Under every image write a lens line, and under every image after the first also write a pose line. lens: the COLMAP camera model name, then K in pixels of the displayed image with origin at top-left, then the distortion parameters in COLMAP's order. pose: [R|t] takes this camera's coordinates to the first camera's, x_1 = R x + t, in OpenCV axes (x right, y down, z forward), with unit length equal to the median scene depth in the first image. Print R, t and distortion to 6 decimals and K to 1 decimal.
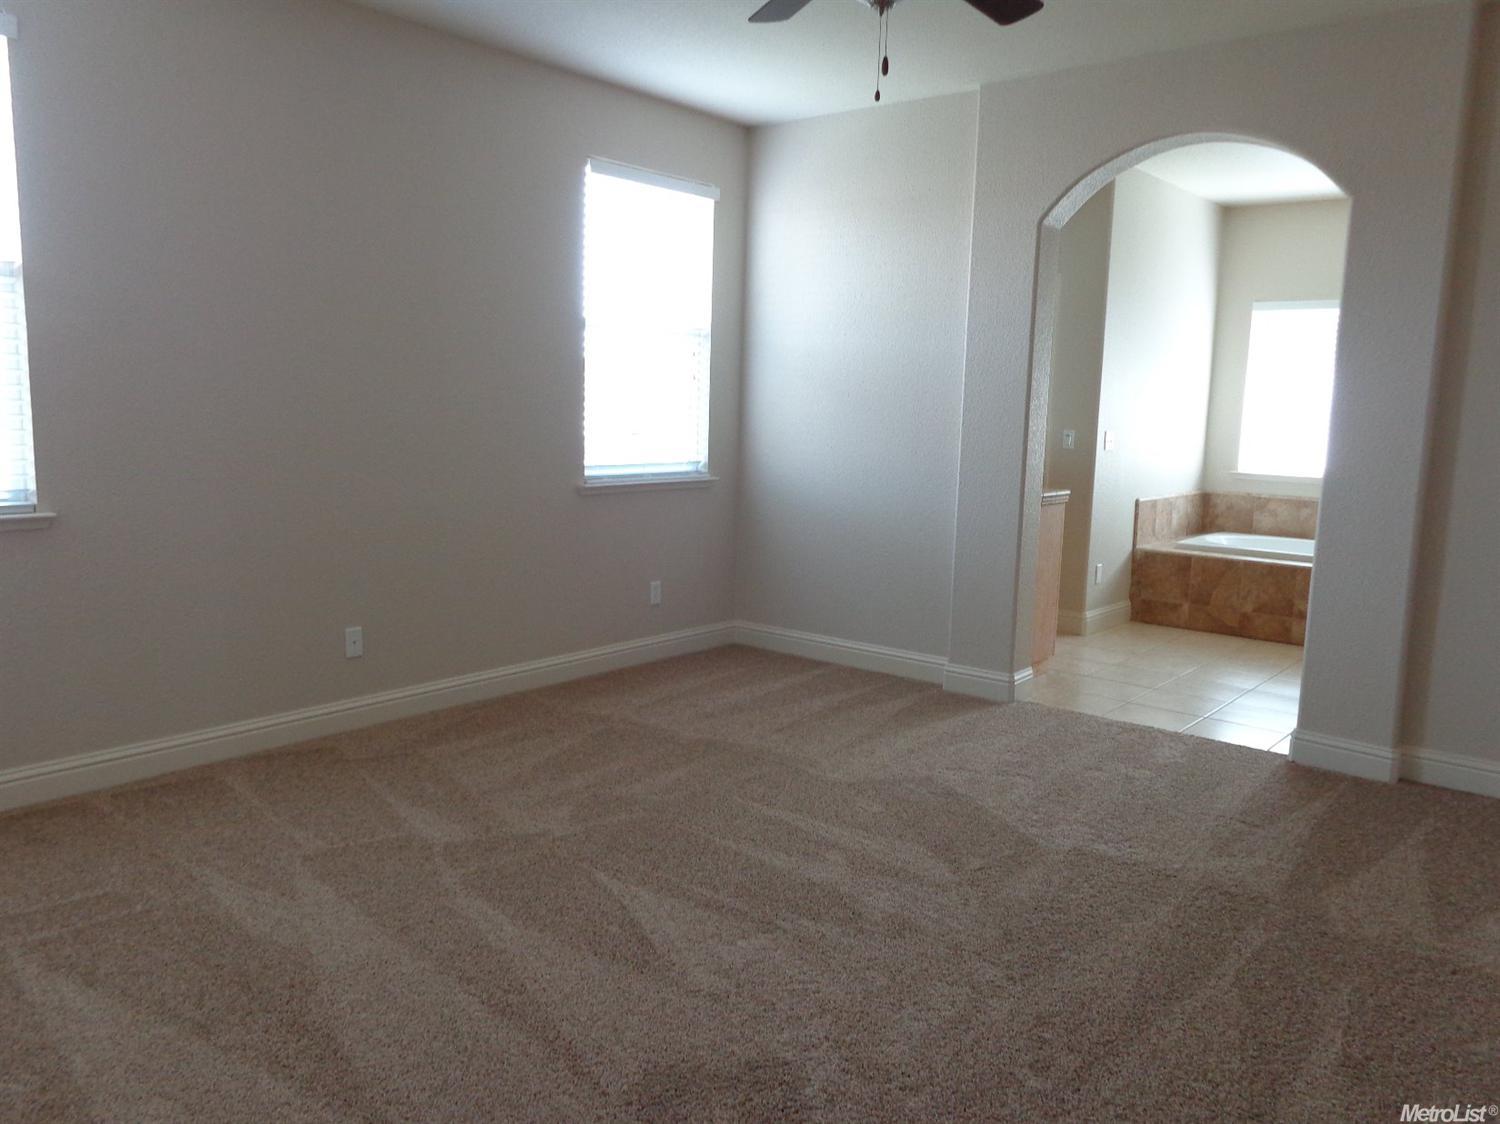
lens RADIAL K [[1123.1, 0, 750.2], [0, 1123.1, 560.9], [0, 0, 1]] dist [0.007664, -0.001967]
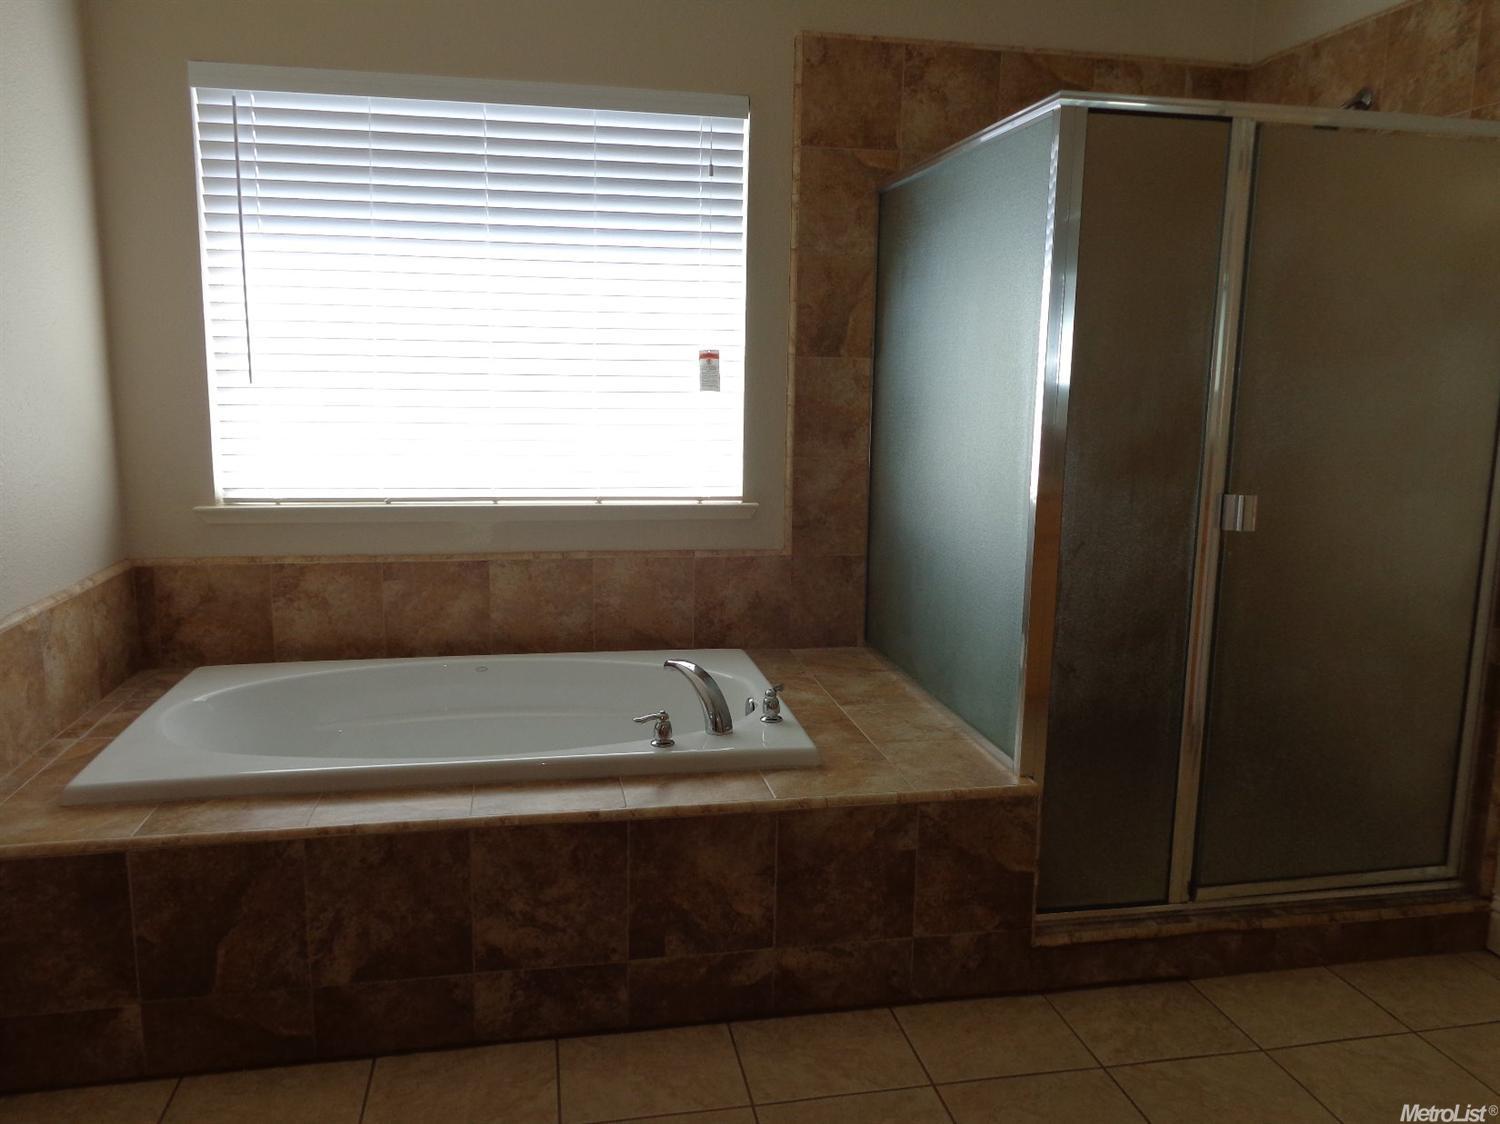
lens RADIAL K [[1123.1, 0, 747.7], [0, 1123.1, 564.0], [0, 0, 1]] dist [0.007664, -0.001967]
pose [[0.635995, -0.149293, 0.757114, 0.259294], [0.109639, 0.988636, 0.102847, -0.081897], [-0.763865, 0.017599, 0.645136, 0.623777]]
